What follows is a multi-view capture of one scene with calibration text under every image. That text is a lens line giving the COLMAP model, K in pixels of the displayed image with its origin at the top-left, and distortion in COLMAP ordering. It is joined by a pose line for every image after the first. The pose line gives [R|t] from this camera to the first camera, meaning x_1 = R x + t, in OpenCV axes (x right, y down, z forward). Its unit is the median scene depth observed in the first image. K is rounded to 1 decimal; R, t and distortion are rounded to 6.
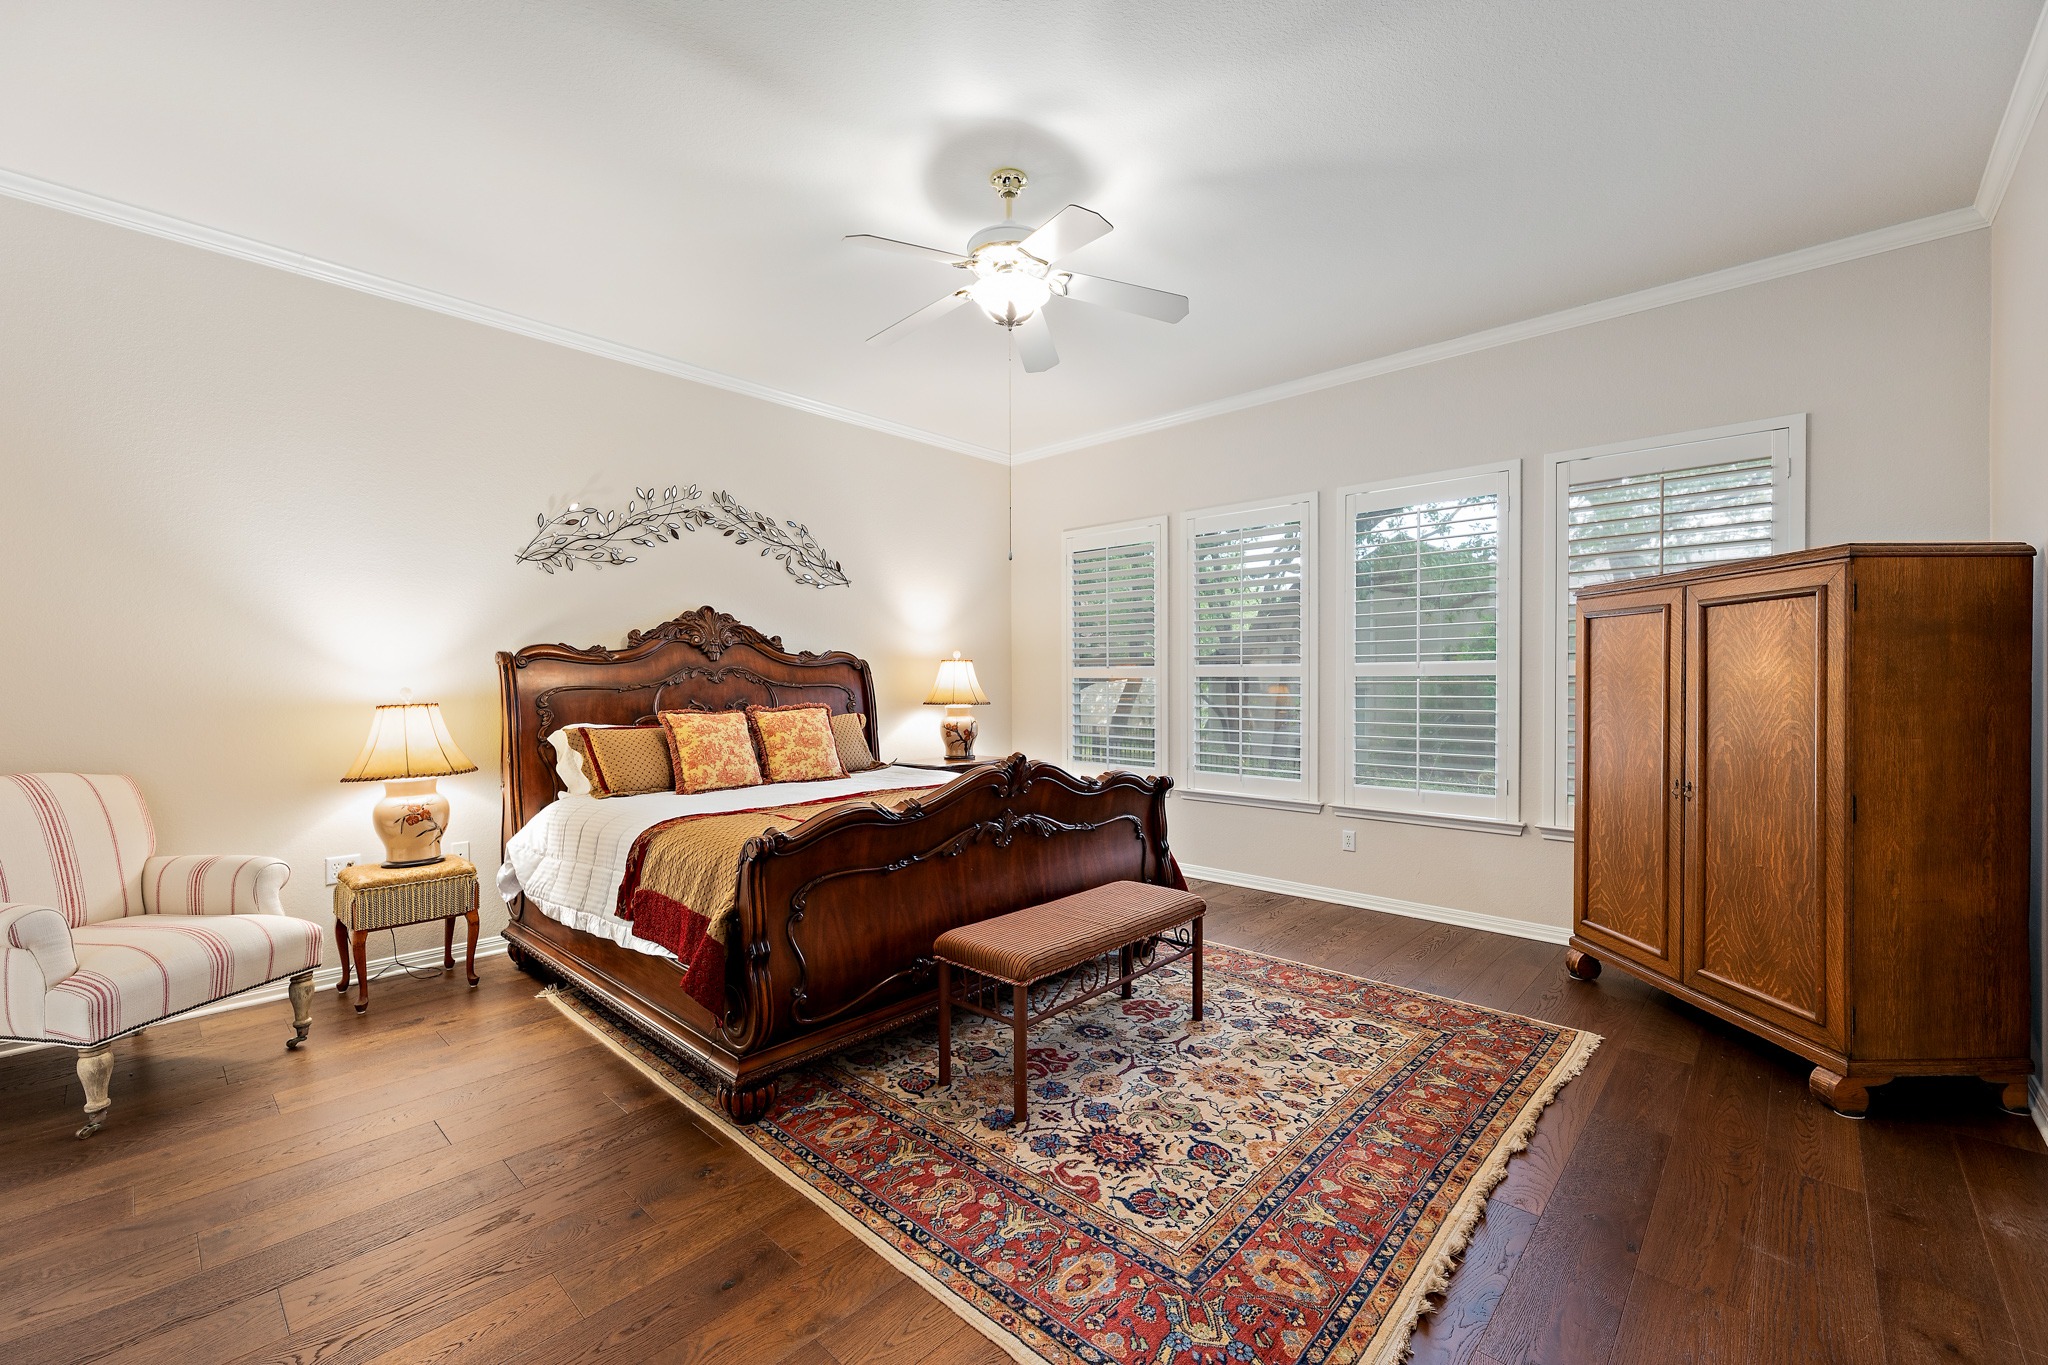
lens RADIAL K [[833.1, 0, 1022.3], [0, 833.1, 720.1], [0, 0, 1]] dist [0.001464, -0.000006]
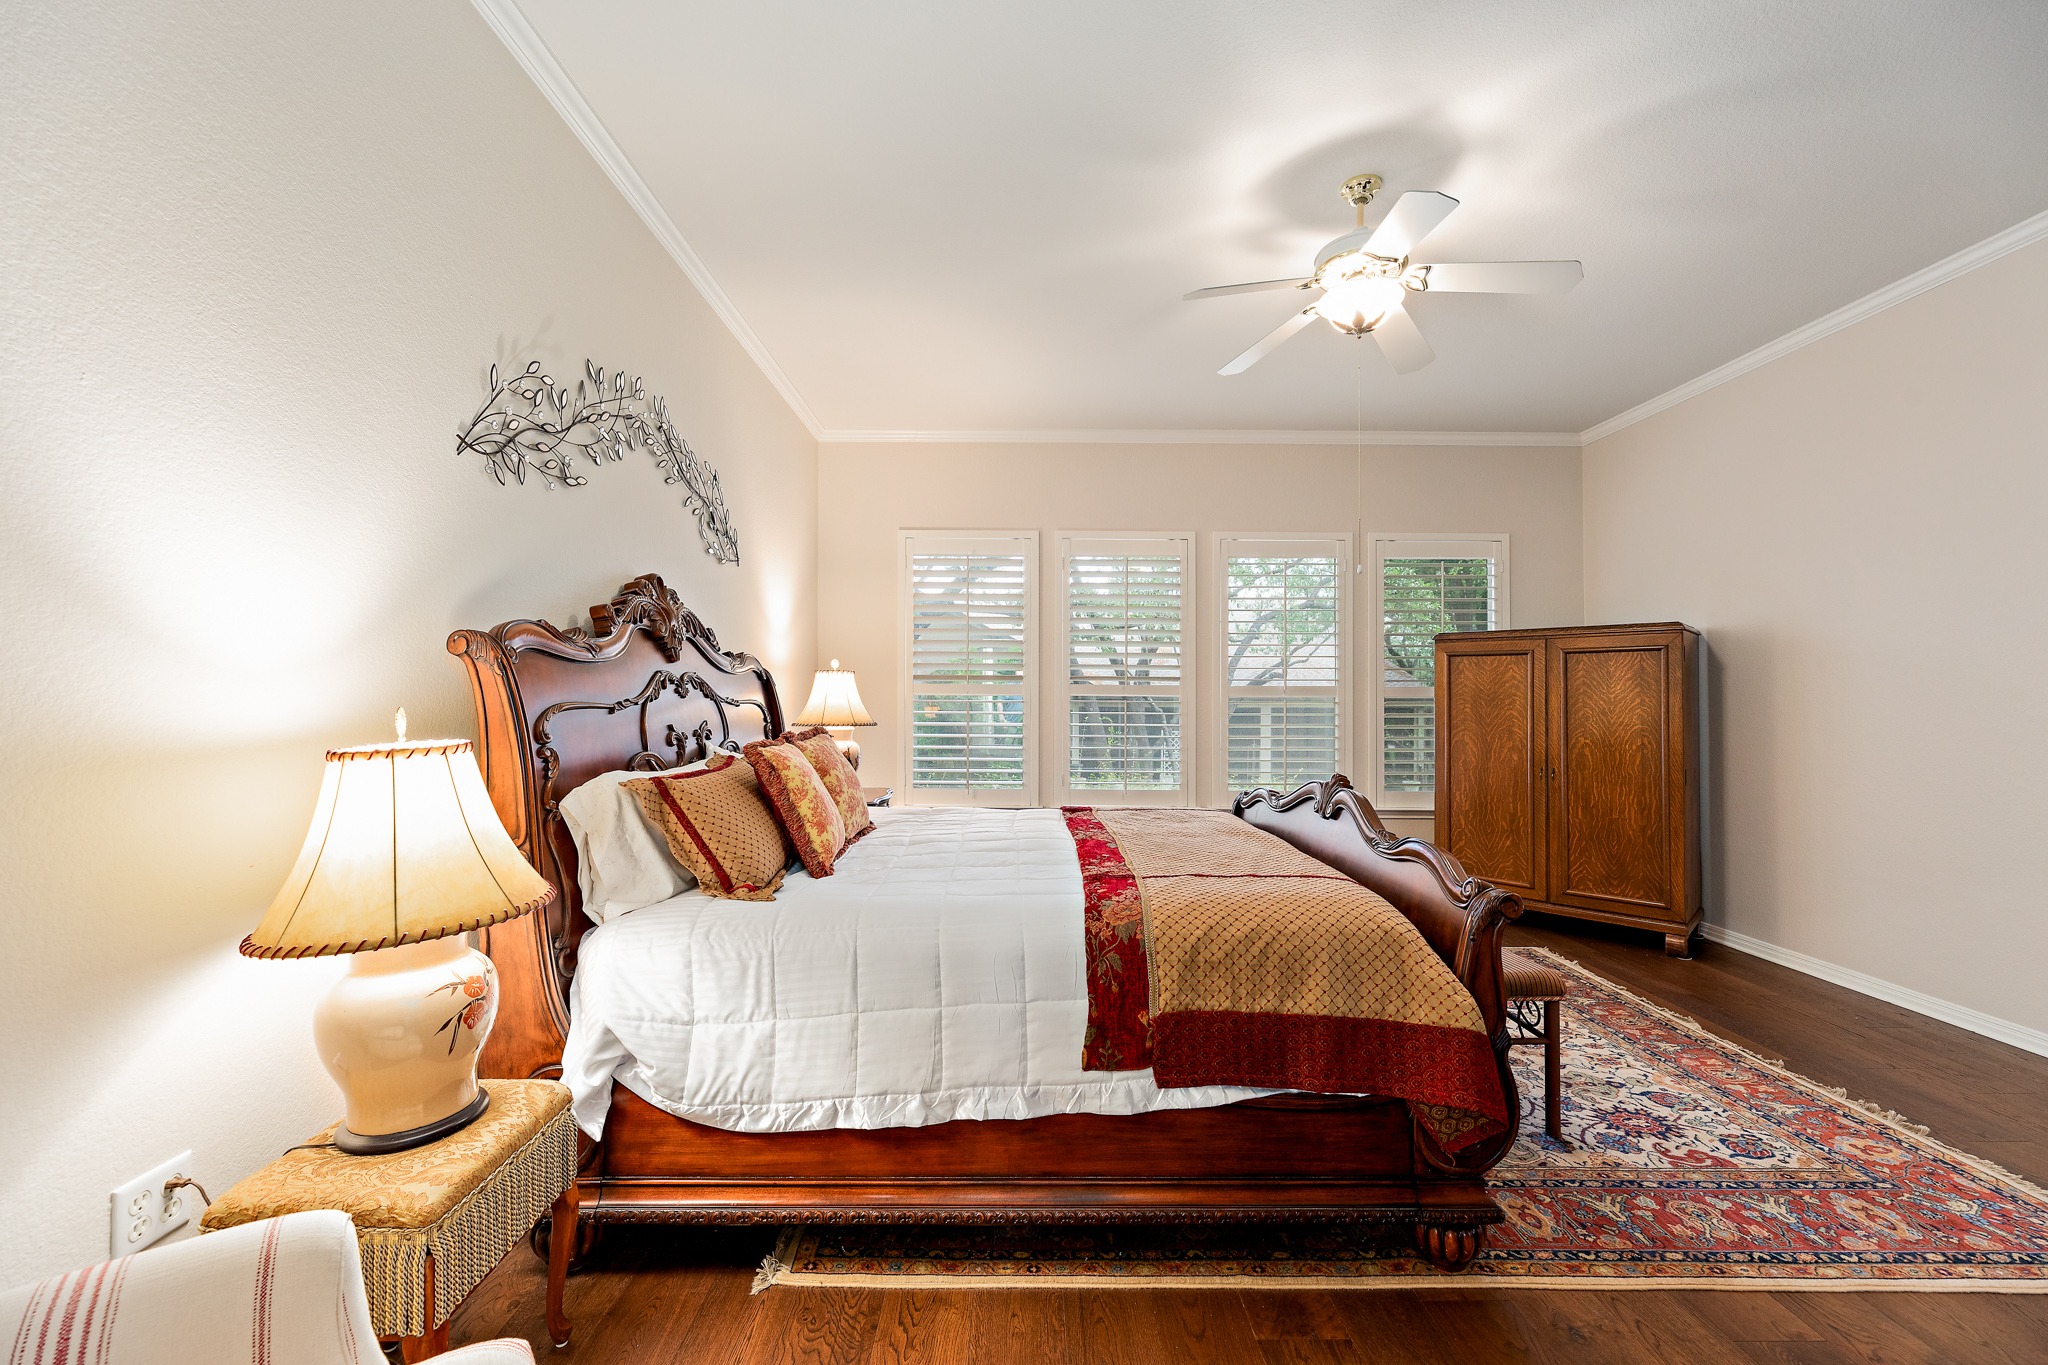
lens RADIAL K [[820.8, 0, 1024.1], [0, 820.8, 712.8], [0, 0, 1]] dist [-0.000131, -0.000330]
pose [[0.730487, -0.006120, 0.682899, -1.077631], [0.025550, 0.999505, -0.018372, -0.026832], [-0.682449, 0.030868, 0.730281, 0.657275]]
